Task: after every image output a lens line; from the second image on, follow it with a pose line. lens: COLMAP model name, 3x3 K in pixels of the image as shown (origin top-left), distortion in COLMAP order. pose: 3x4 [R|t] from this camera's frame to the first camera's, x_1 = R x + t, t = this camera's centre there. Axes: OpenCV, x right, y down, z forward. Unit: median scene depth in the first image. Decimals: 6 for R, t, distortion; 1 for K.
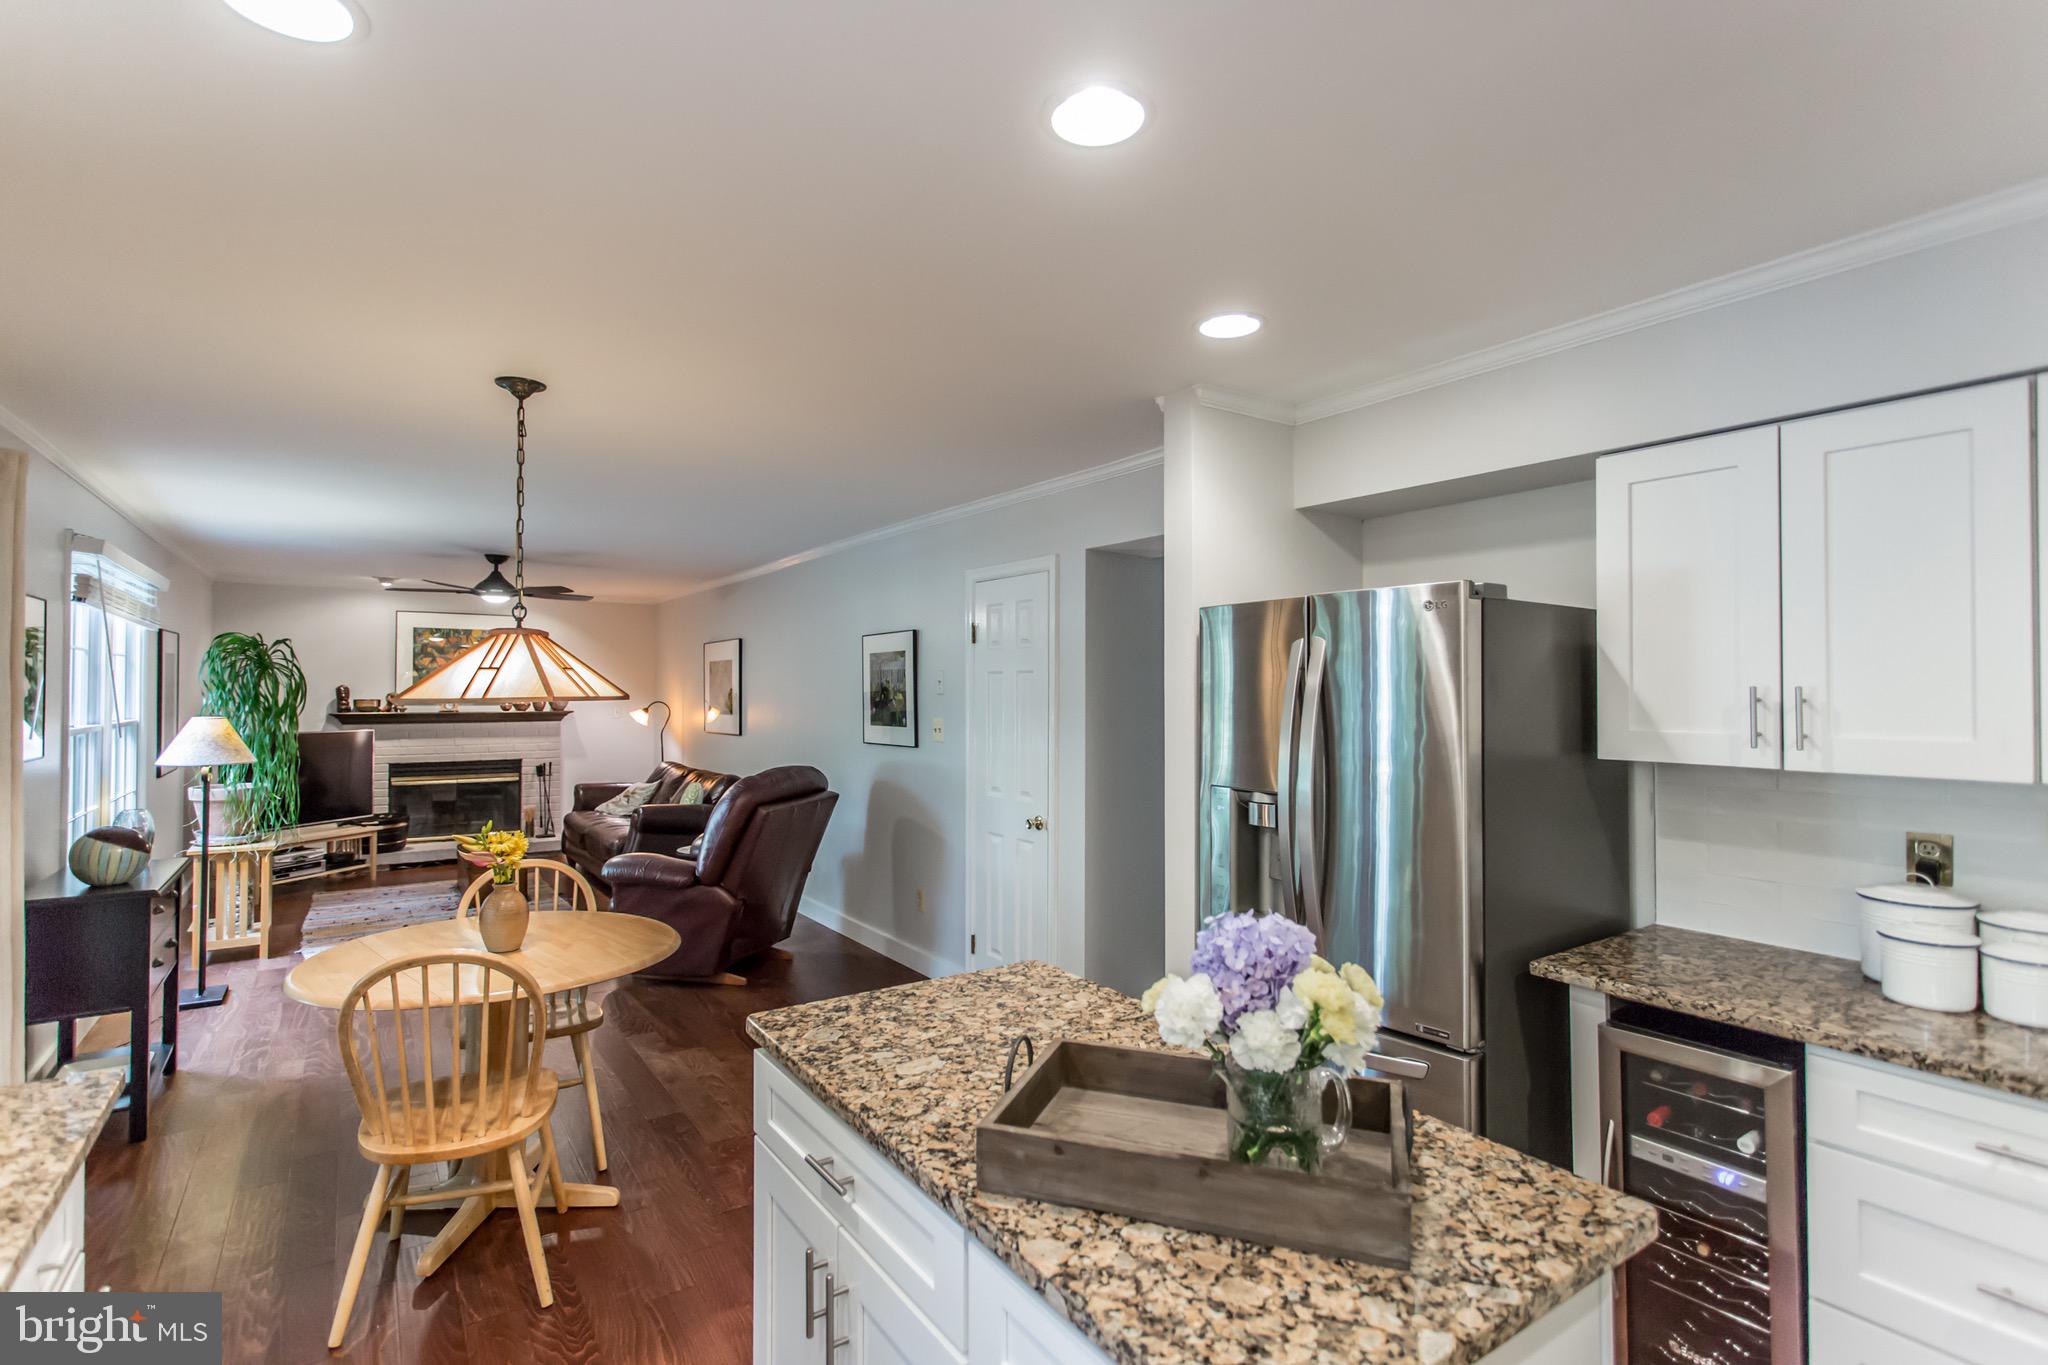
lens RADIAL K [[967.4, 0, 1013.0], [0, 967.4, 684.6], [0, 0, 1]] dist [0.002244, 0.000820]
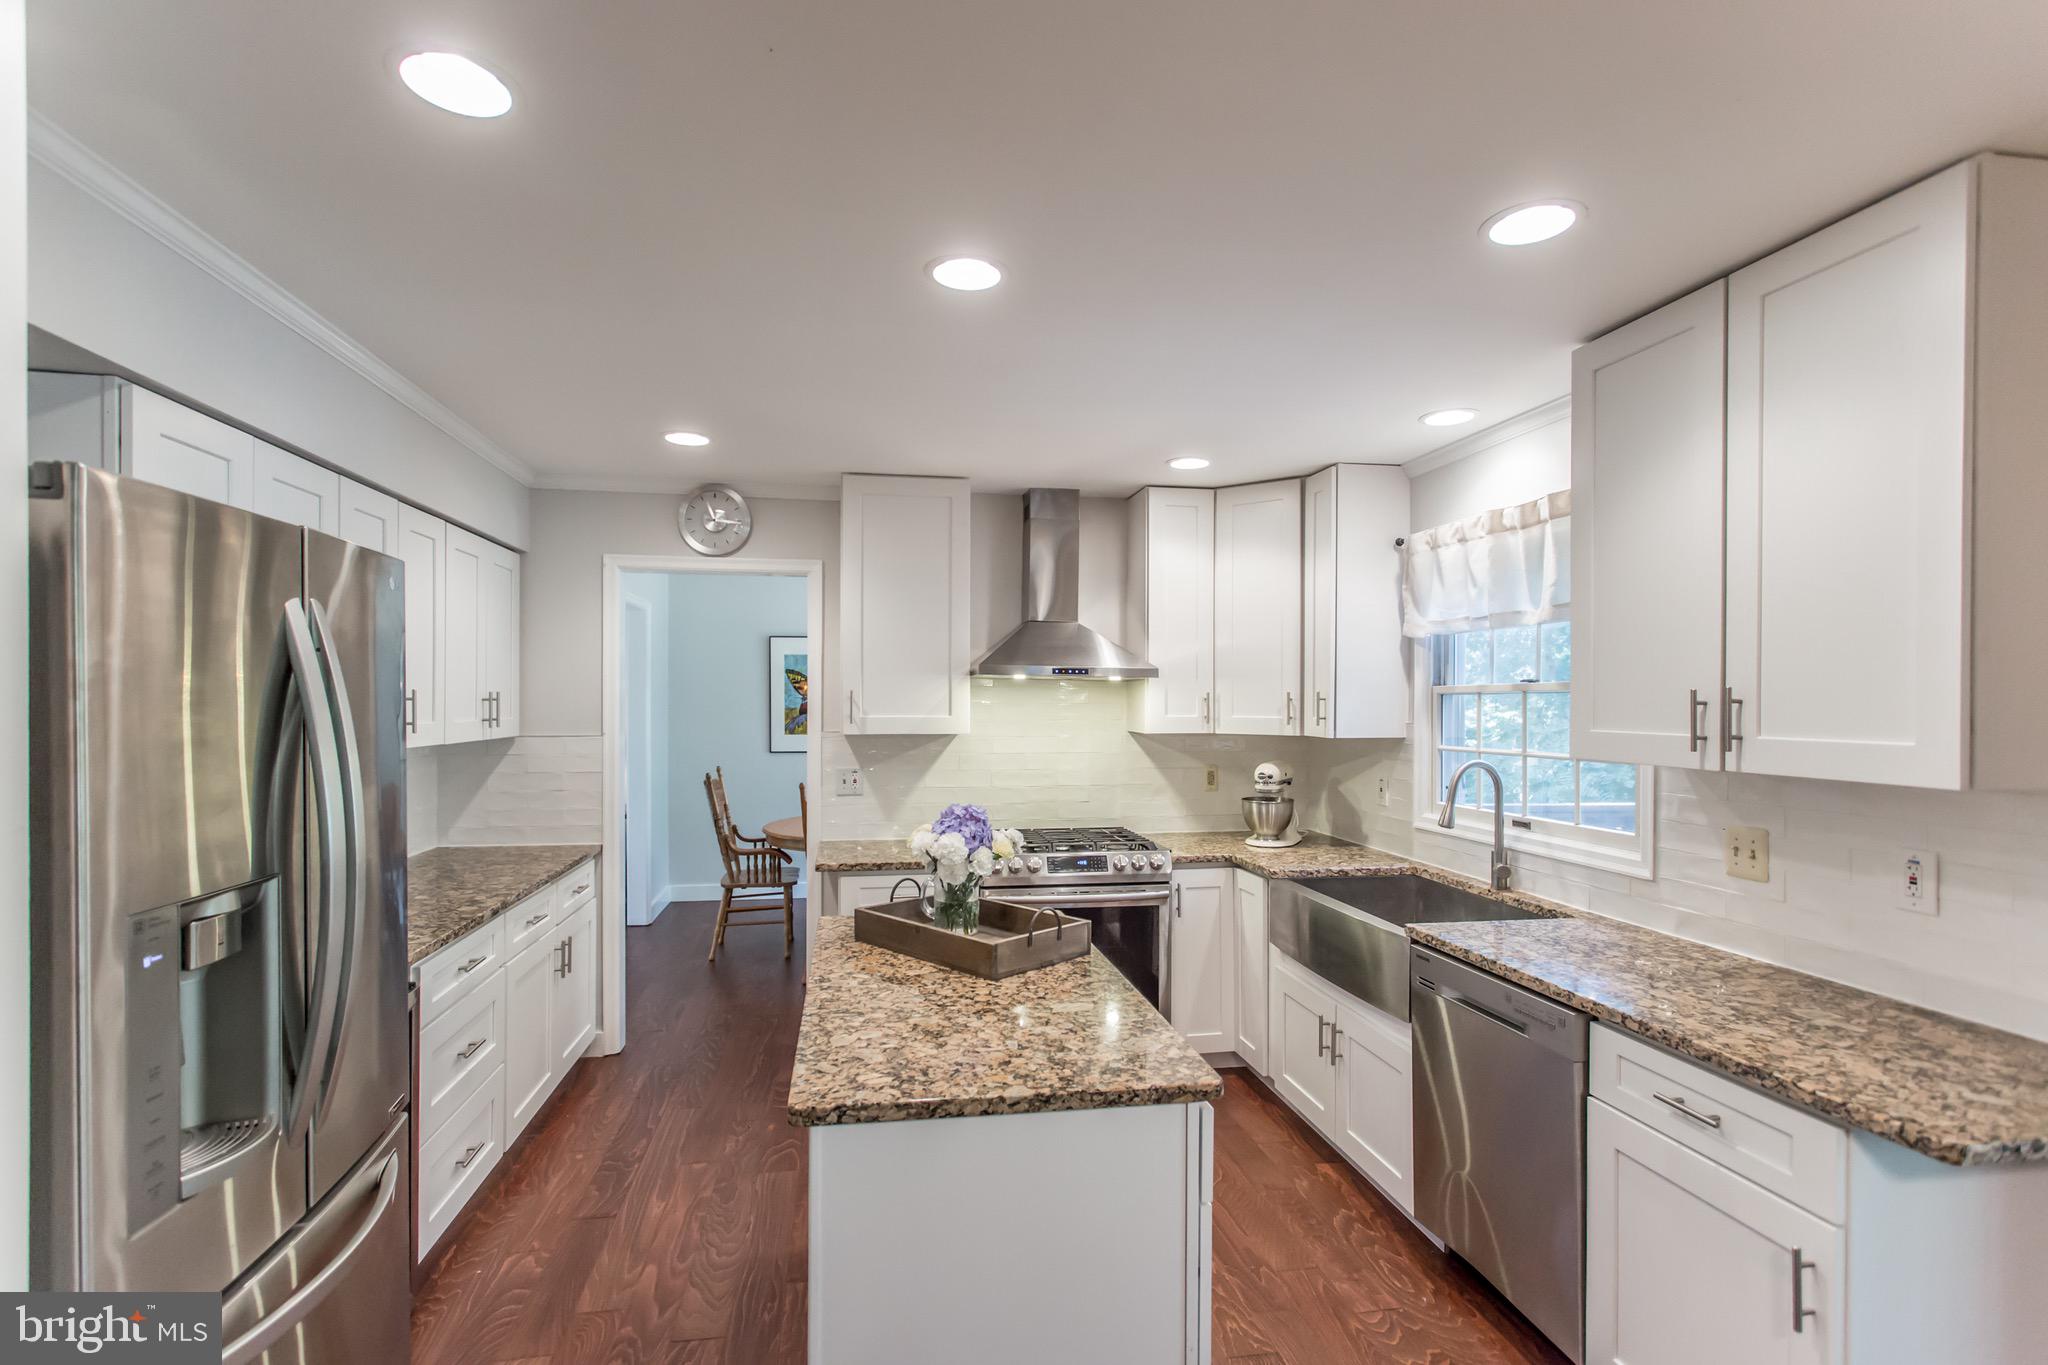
lens RADIAL K [[977.6, 0, 1014.7], [0, 977.6, 706.6], [0, 0, 1]] dist [0.002216, 0.000364]
pose [[-0.908677, -0.008538, 0.417414, -0.460399], [-0.009109, 0.999958, 0.000623, 0.018010], [-0.417401, -0.003236, -0.908716, 1.839603]]
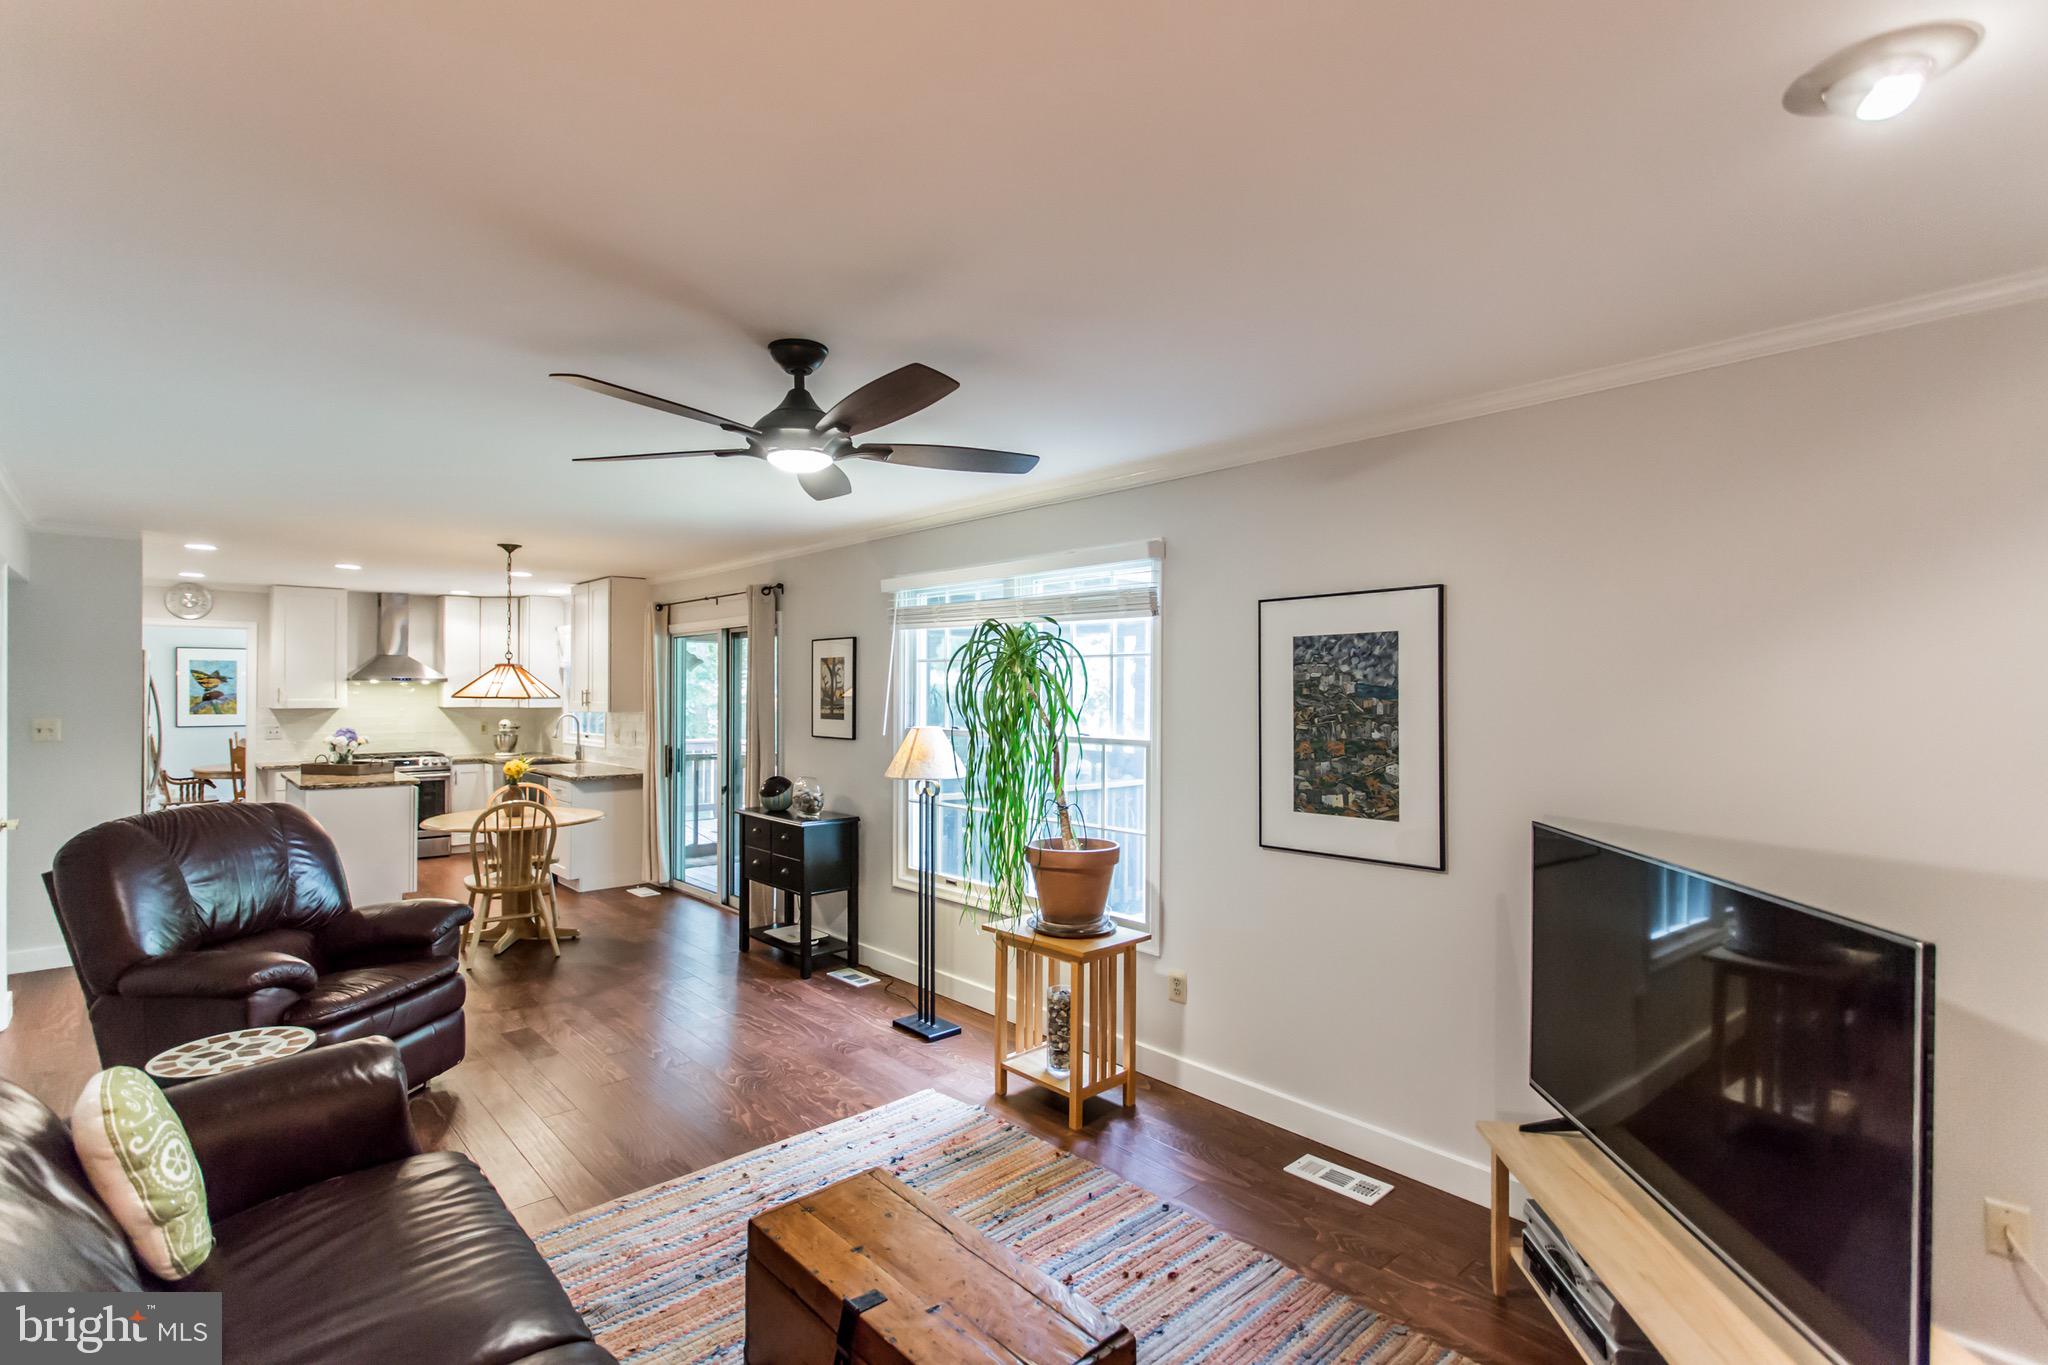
lens RADIAL K [[967.4, 0, 1013.0], [0, 967.4, 684.6], [0, 0, 1]] dist [0.002244, 0.000820]
pose [[-0.991079, -0.006662, -0.133109, -2.007497], [-0.004904, 0.999896, -0.013531, 0.017458], [0.133186, -0.012757, -0.991009, 4.931233]]
